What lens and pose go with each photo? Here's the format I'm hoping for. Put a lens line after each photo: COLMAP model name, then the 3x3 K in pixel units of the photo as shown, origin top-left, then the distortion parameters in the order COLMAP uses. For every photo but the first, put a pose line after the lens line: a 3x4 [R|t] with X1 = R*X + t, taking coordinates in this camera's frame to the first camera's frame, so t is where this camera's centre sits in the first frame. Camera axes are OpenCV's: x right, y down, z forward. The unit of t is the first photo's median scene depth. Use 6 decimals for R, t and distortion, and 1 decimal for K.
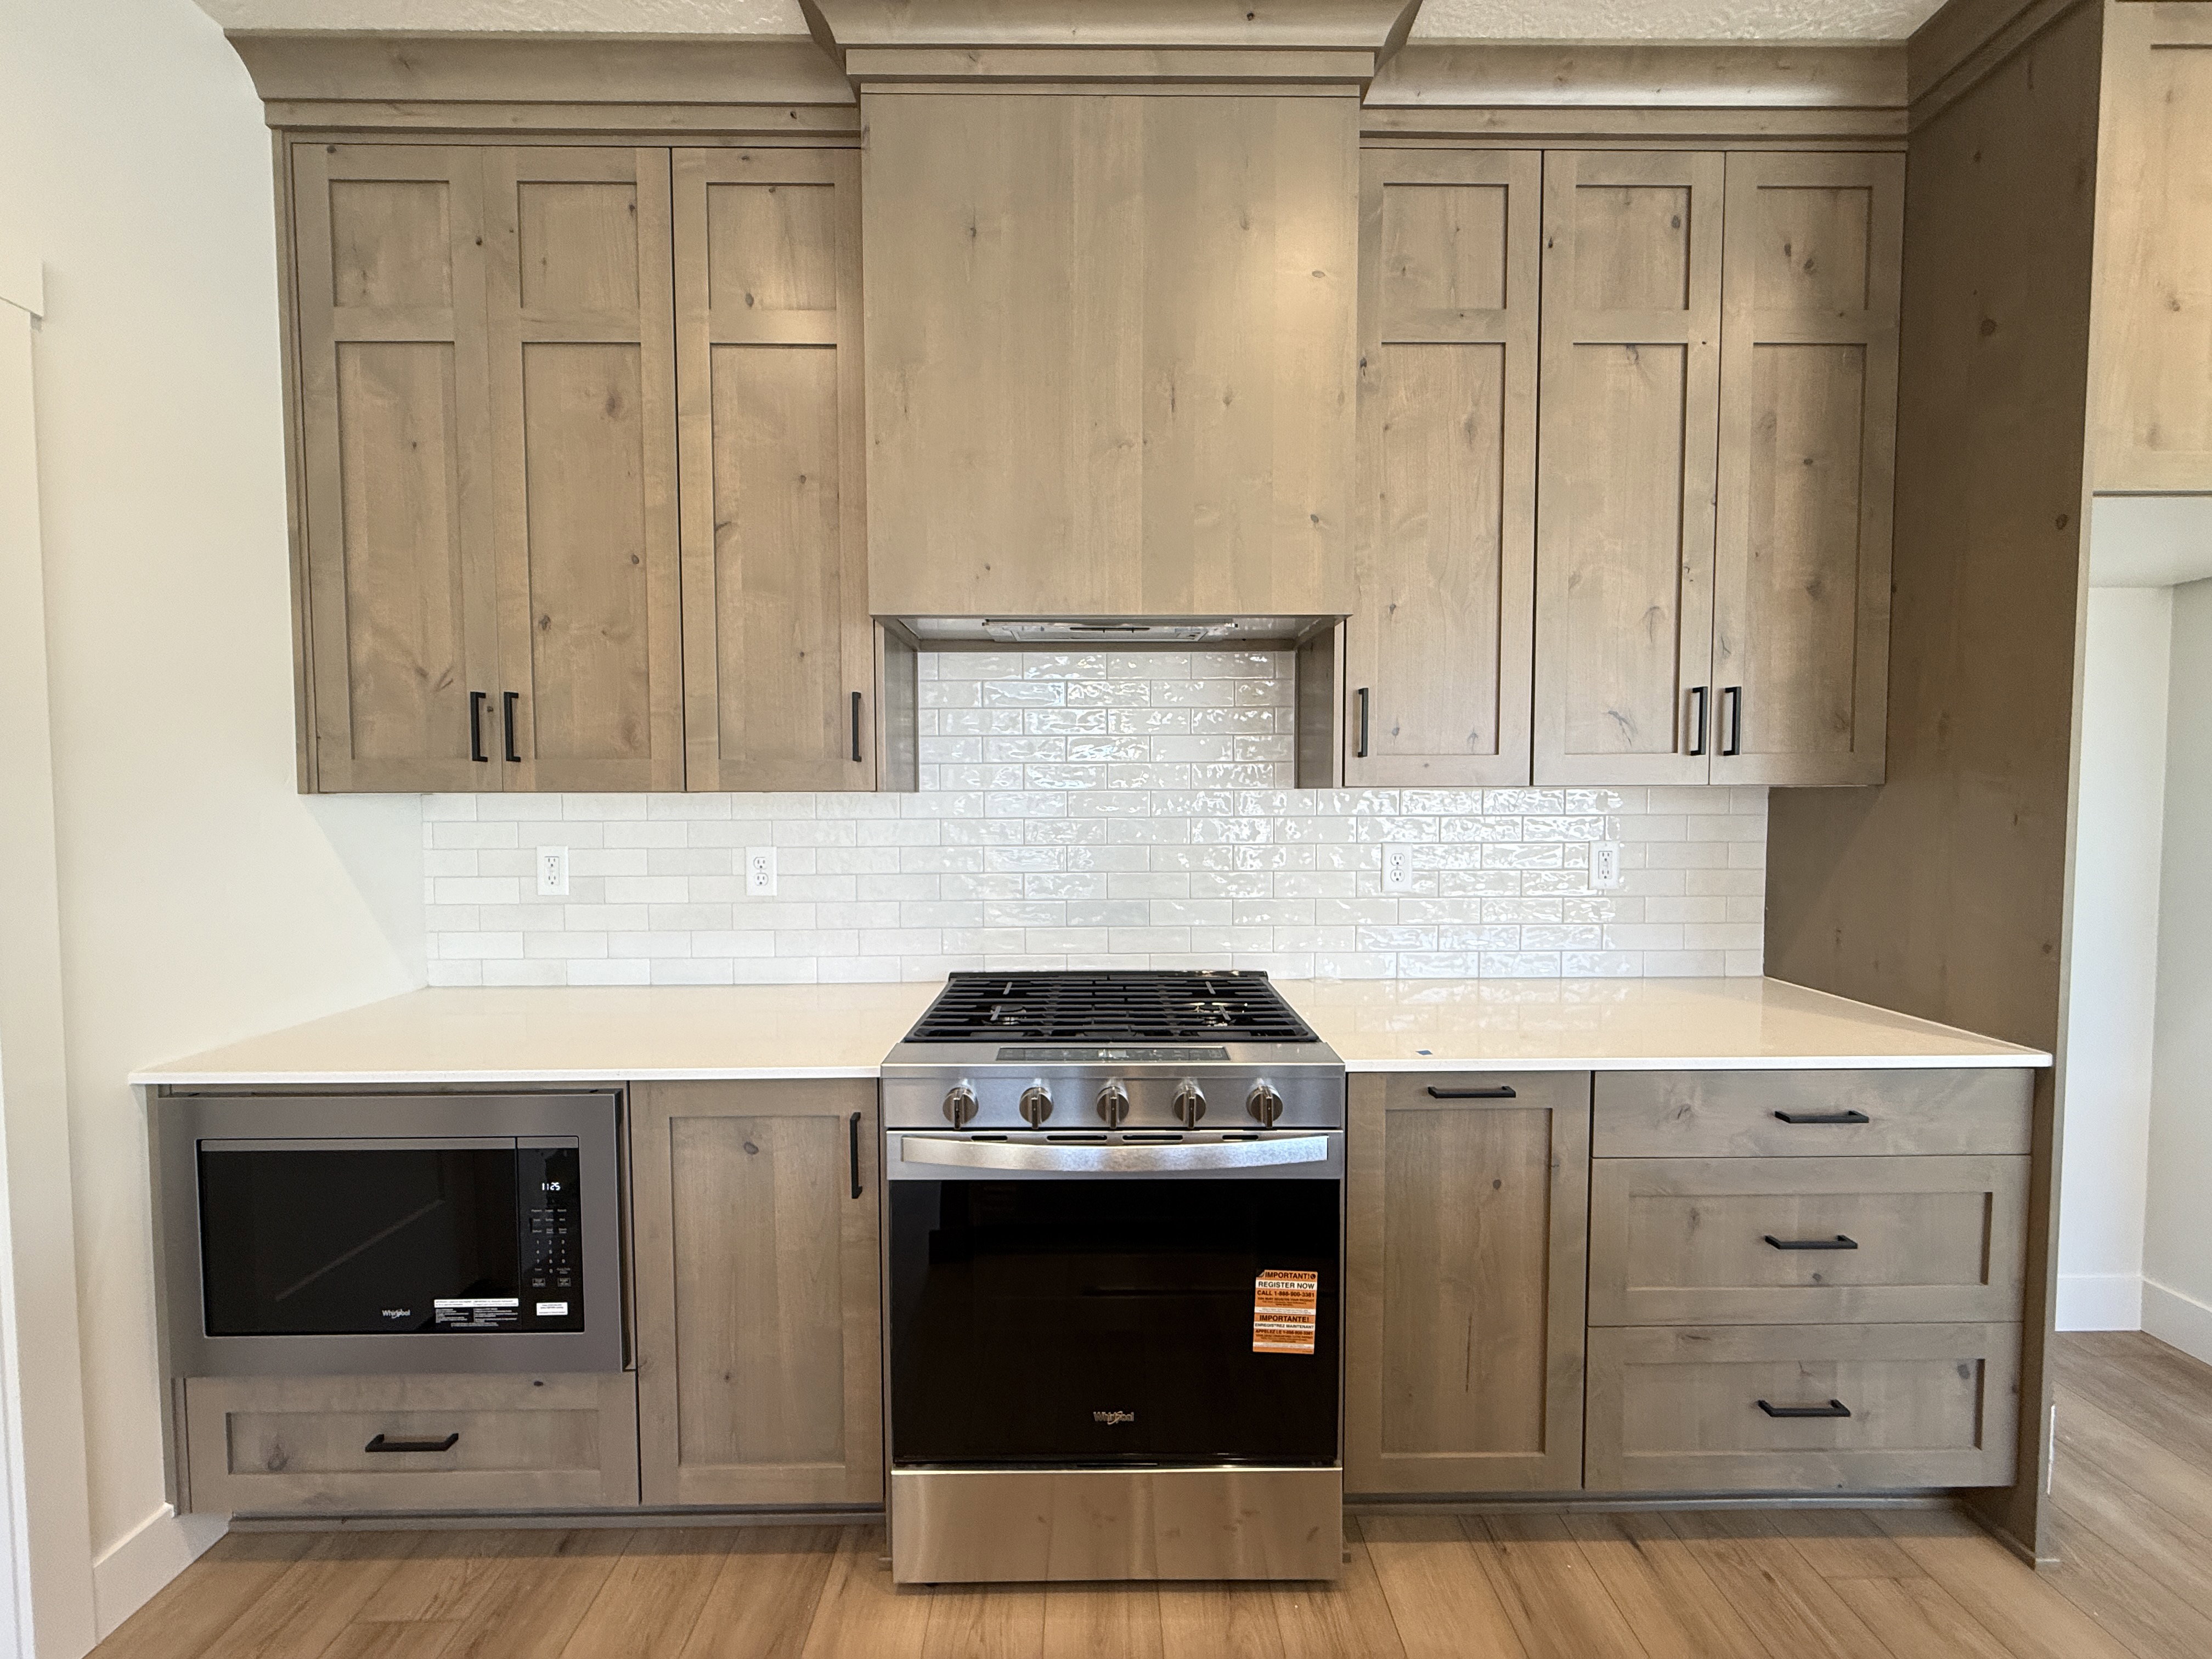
lens RADIAL K [[884.5, 0, 1098.4], [0, 884.5, 829.9], [0, 0, 1]] dist [-0.006011, 0.000289]
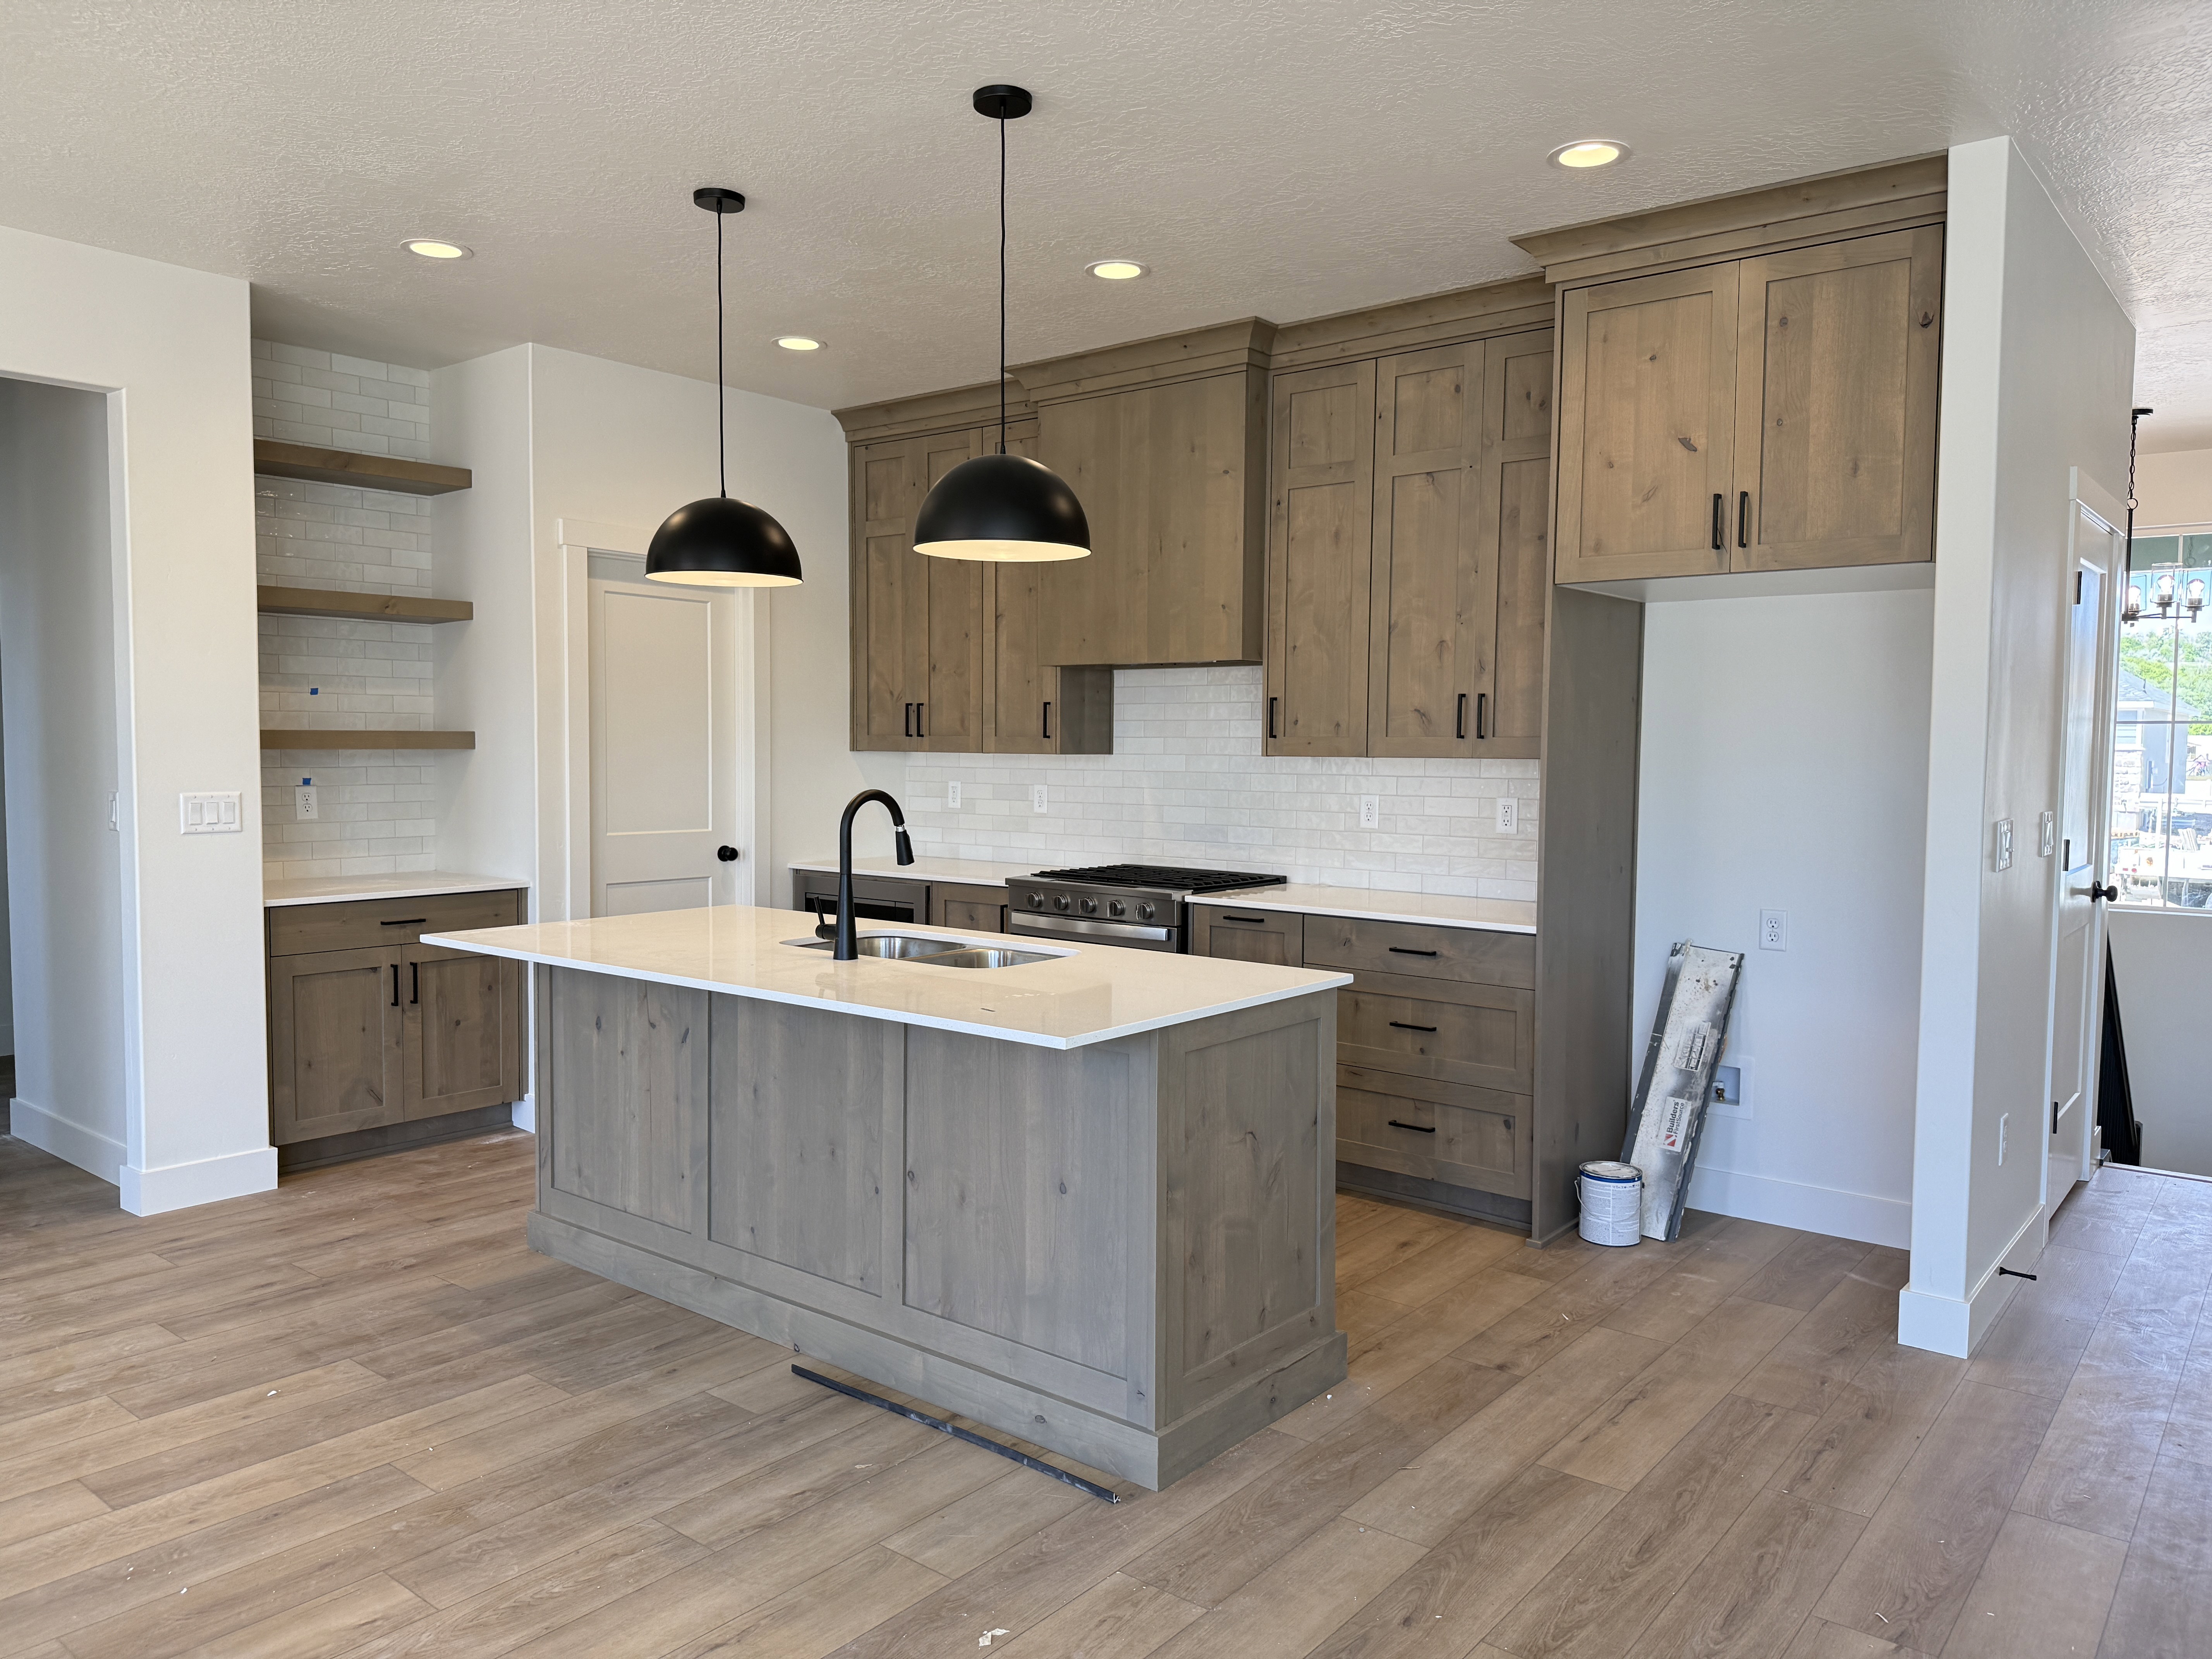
lens RADIAL K [[1555.6, 0, 1106.0], [0, 1555.6, 829.5], [0, 0, 1]] dist [0.004696, 0.000268]
pose [[0.766767, 0.046168, -0.640263, 1.977558], [-0.036378, 0.998933, 0.028465, 0.018848], [0.640894, 0.001466, 0.767628, -1.484387]]
